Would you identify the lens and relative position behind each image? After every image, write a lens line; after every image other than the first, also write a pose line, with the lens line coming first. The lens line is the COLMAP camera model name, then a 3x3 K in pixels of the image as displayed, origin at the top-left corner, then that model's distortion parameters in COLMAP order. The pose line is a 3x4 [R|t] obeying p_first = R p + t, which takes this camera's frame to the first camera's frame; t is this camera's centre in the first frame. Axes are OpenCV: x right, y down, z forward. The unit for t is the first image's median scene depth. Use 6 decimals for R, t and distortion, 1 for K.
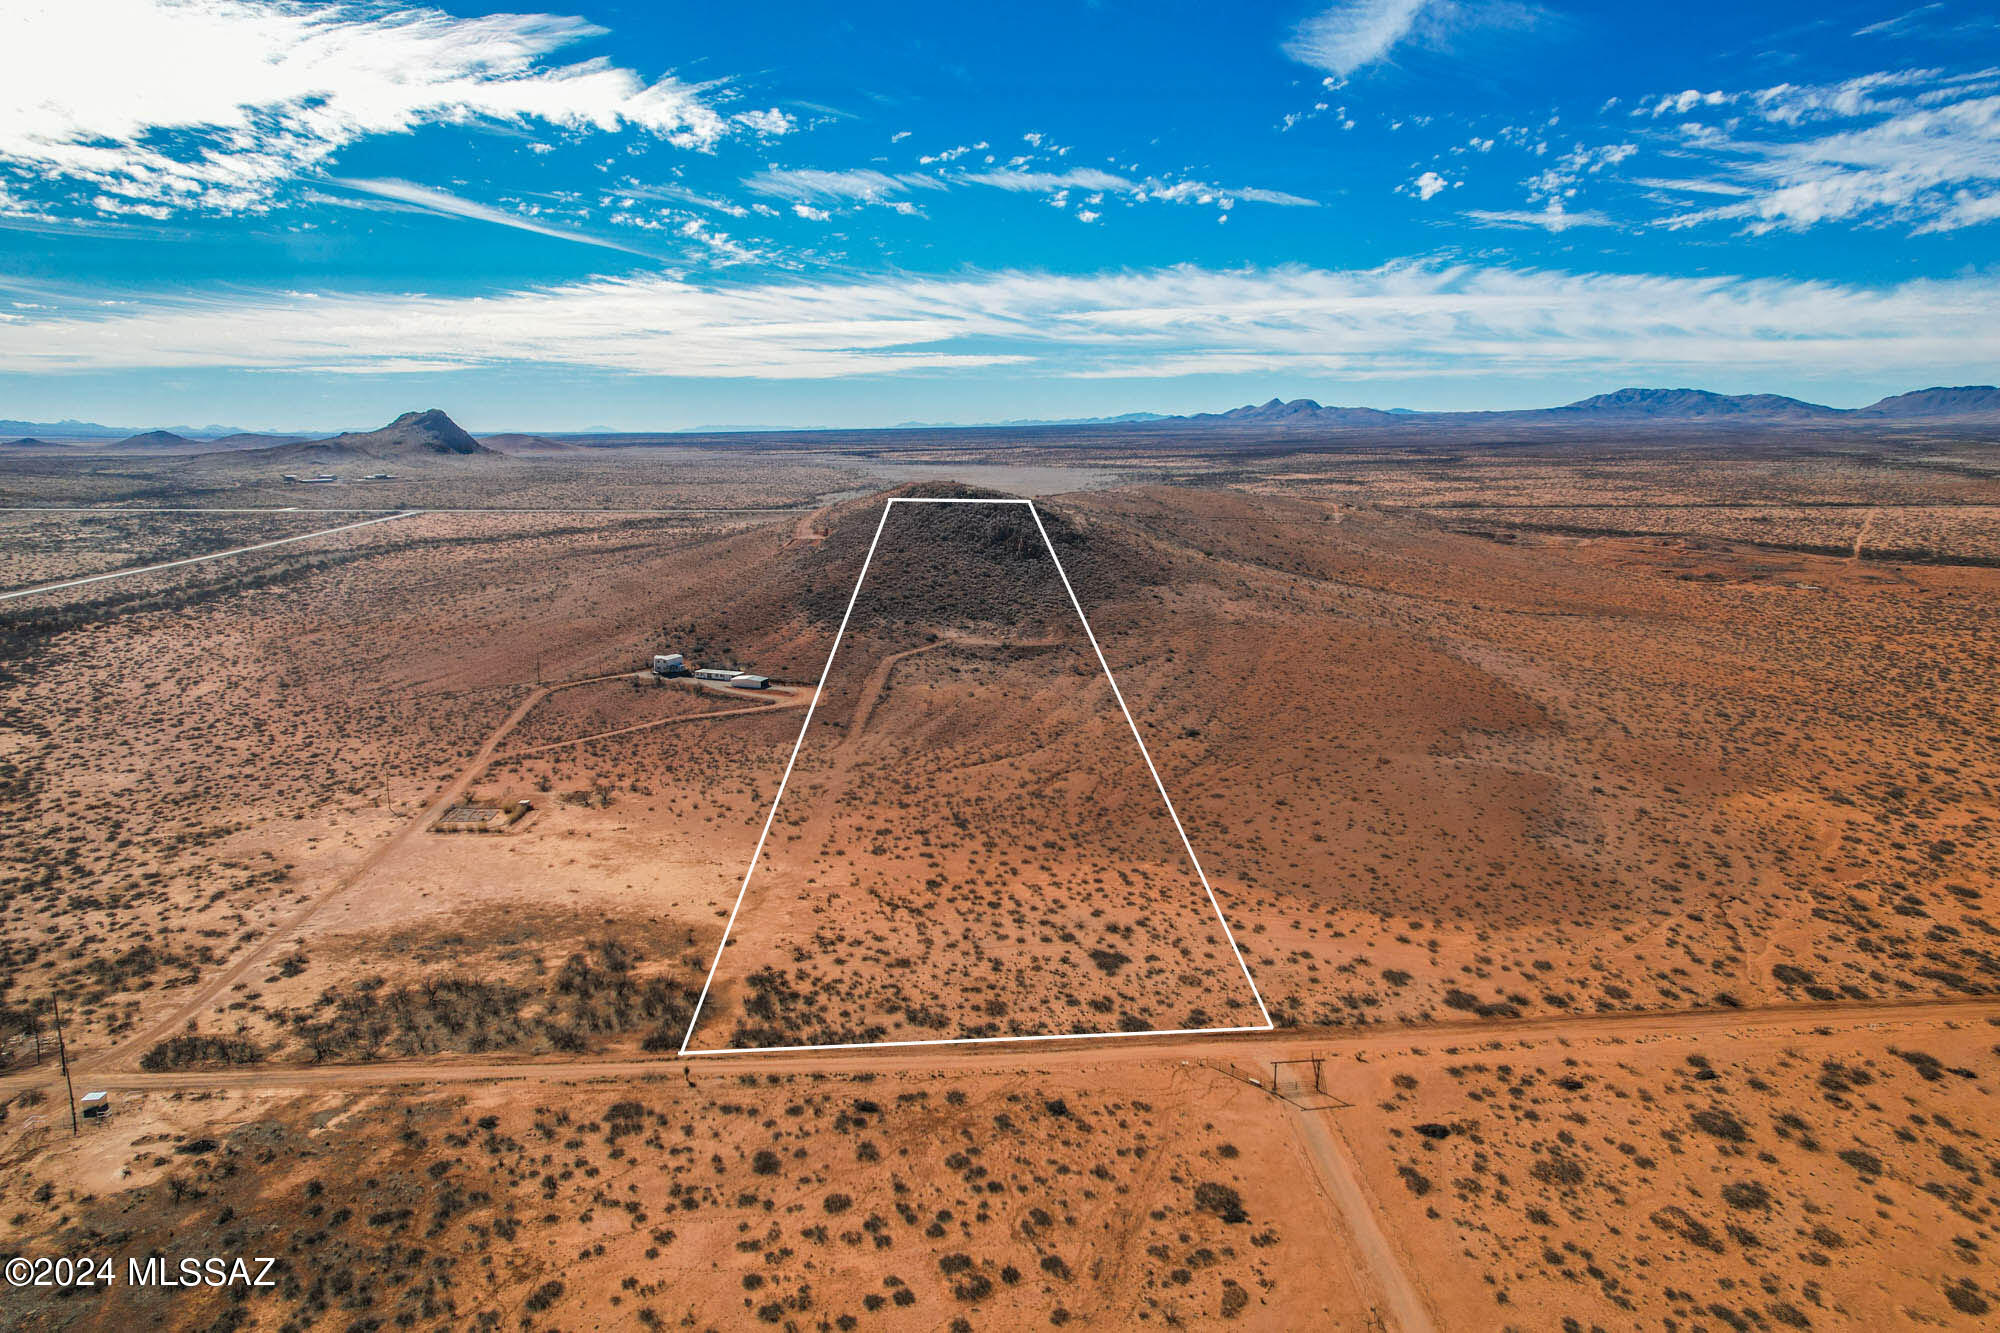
lens RADIAL K [[1279.5, 0, 1000.0], [0, 1279.5, 666.5], [0, 0, 1]] dist [-0.079205, 0.073692]
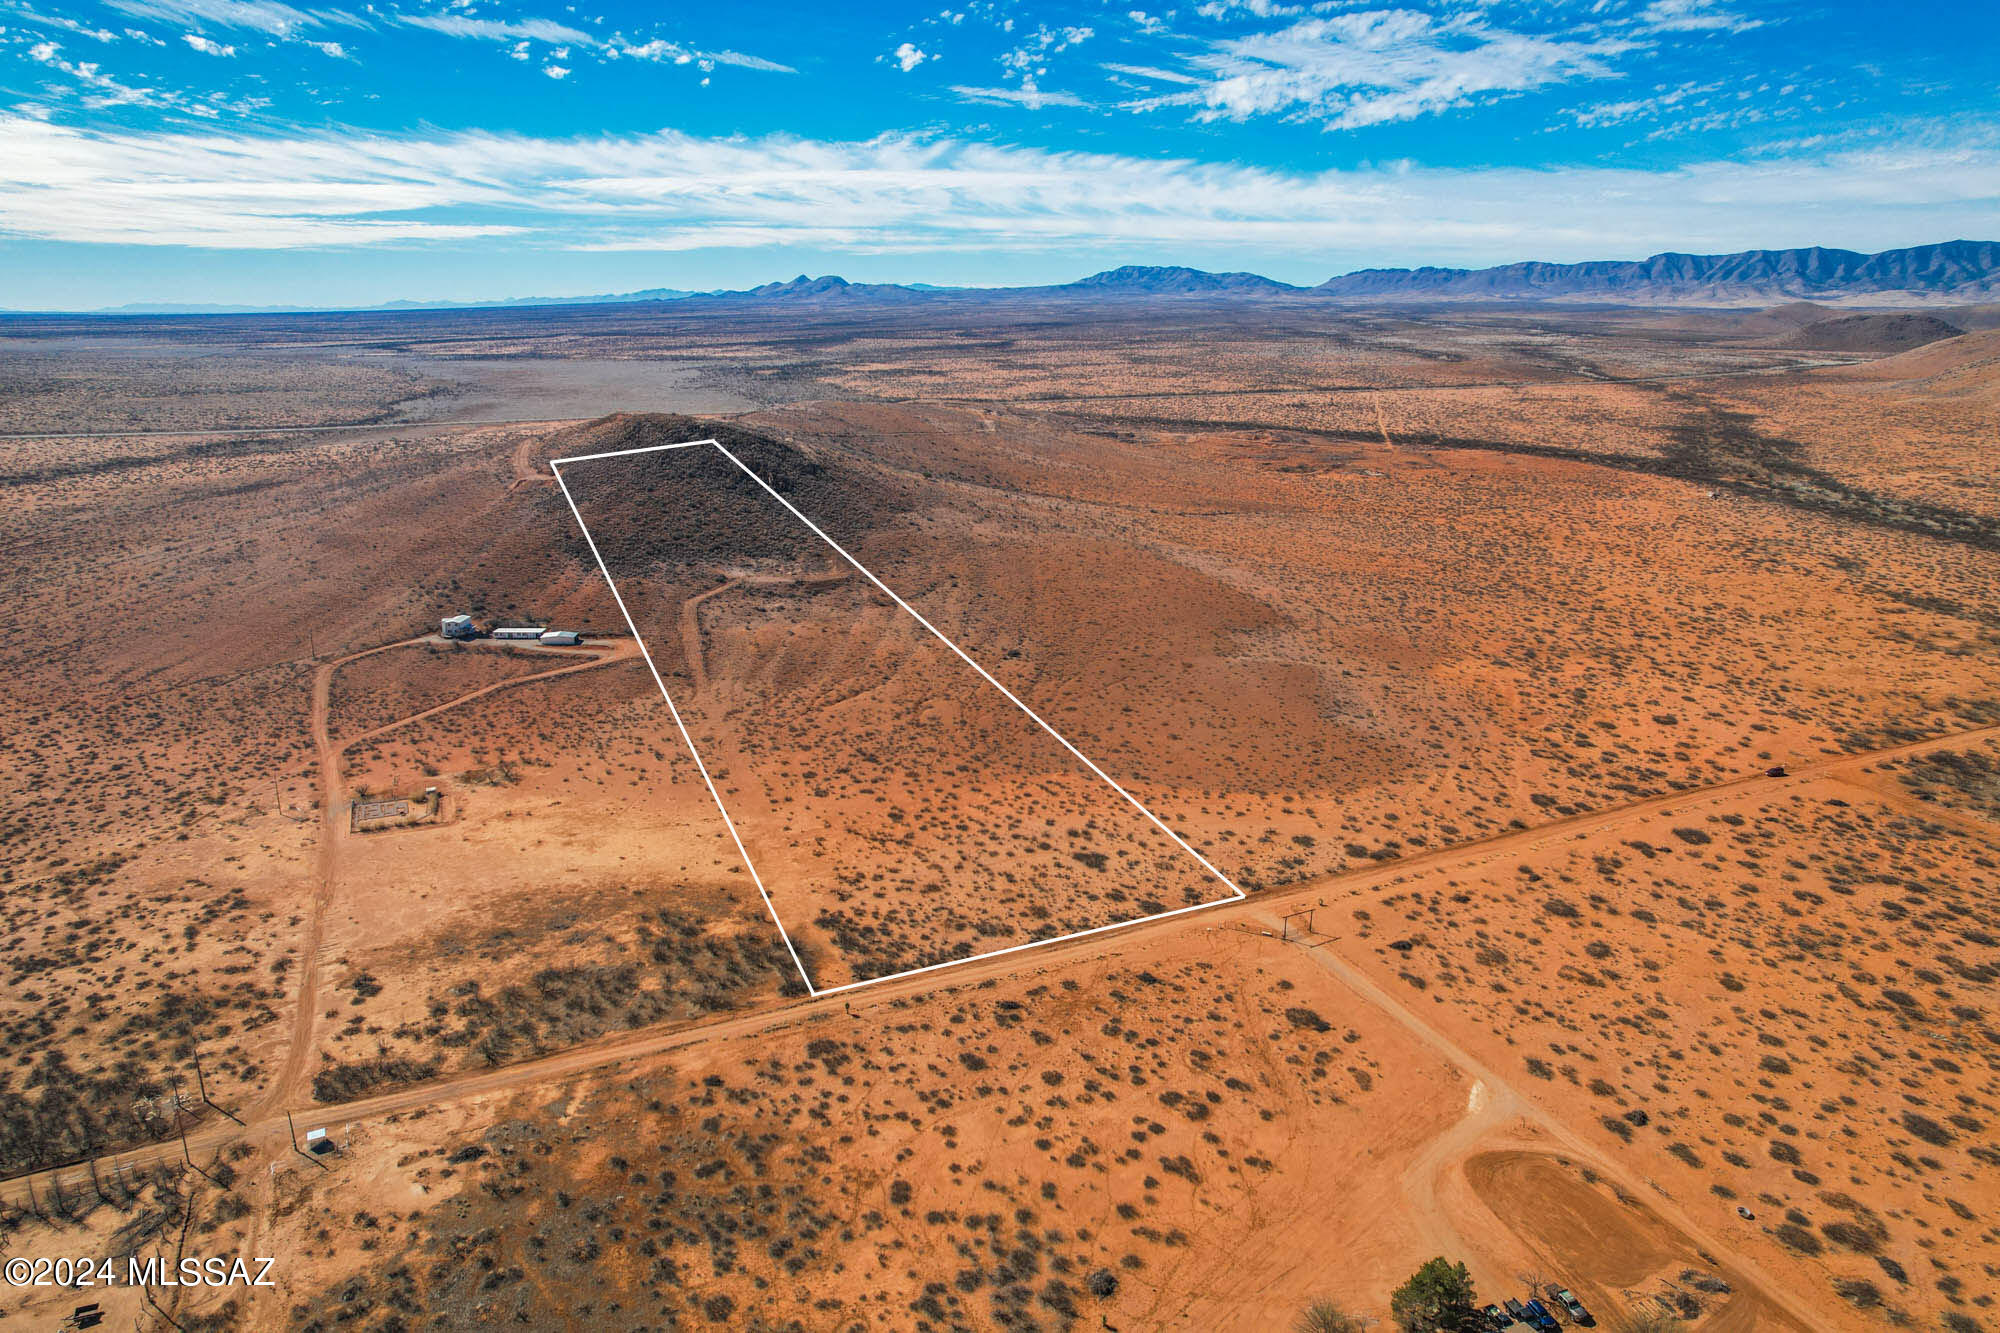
lens RADIAL K [[1279.5, 0, 1000.0], [0, 1279.5, 666.5], [0, 0, 1]] dist [-0.079205, 0.073692]
pose [[0.934753, -0.096338, 0.341988, -0.492299], [0.063972, 0.992442, 0.104717, -0.110695], [-0.349491, -0.076007, 0.933852, -0.134049]]
